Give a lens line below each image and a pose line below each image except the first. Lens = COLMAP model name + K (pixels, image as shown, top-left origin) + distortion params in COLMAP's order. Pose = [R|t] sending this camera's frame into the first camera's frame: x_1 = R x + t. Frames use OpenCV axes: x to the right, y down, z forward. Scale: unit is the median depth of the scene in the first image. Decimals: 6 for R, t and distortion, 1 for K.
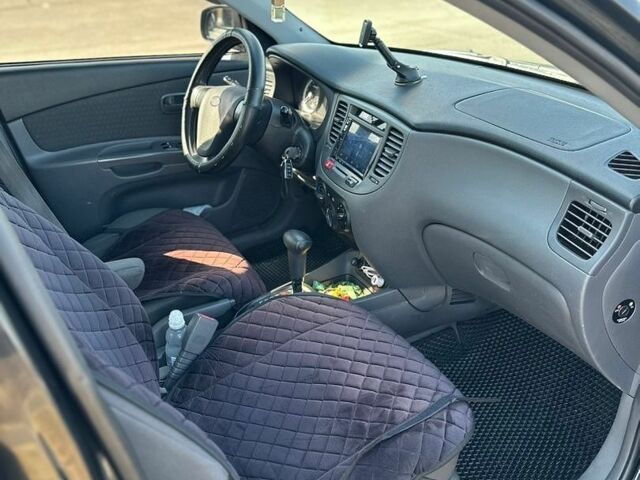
lens RADIAL K [[590.5, 0, 320.0], [0, 590.5, 240.0], [0, 0, 1]] dist [0.173356, -0.387764]
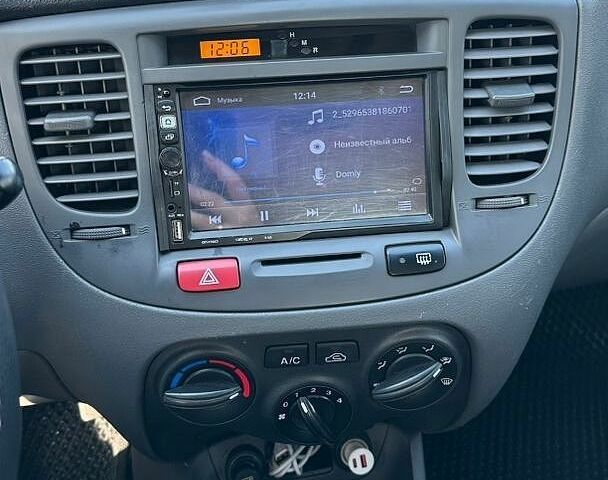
lens RADIAL K [[685.6, 0, 304.0], [0, 685.6, 240.0], [0, 0, 1]] dist [-0.005452, -0.018503]
pose [[0.236922, -0.497926, 0.834229, -0.212733], [0.440264, 0.820473, 0.364680, -0.229490], [-0.866046, 0.280880, 0.413607, 0.839628]]
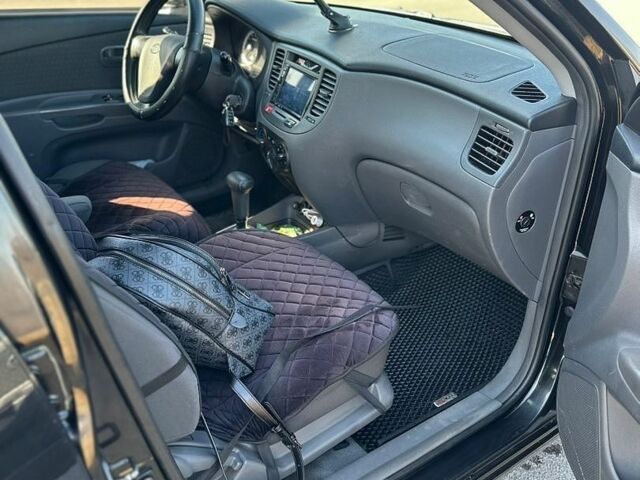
lens RADIAL K [[590.4, 0, 322.1], [0, 590.4, 248.5], [0, 0, 1]] dist [0.175504, -0.391387]
pose [[0.995512, -0.021271, 0.092212, 0.007144], [0.017435, 0.998957, 0.042208, 0.076202], [-0.093014, -0.040411, 0.994844, -0.071929]]
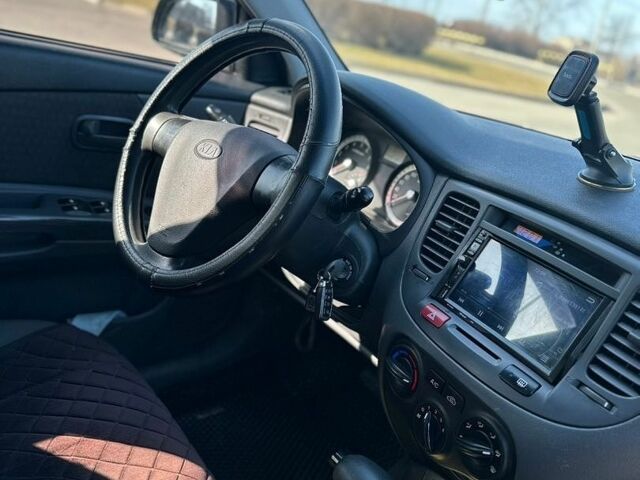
lens RADIAL K [[590.5, 0, 320.0], [0, 590.5, 240.0], [0, 0, 1]] dist [0.173356, -0.387764]
pose [[0.964637, 0.150155, 0.216633, -0.192721], [-0.129149, 0.985711, -0.108144, -0.124426], [-0.229775, 0.076341, 0.970245, 0.539300]]
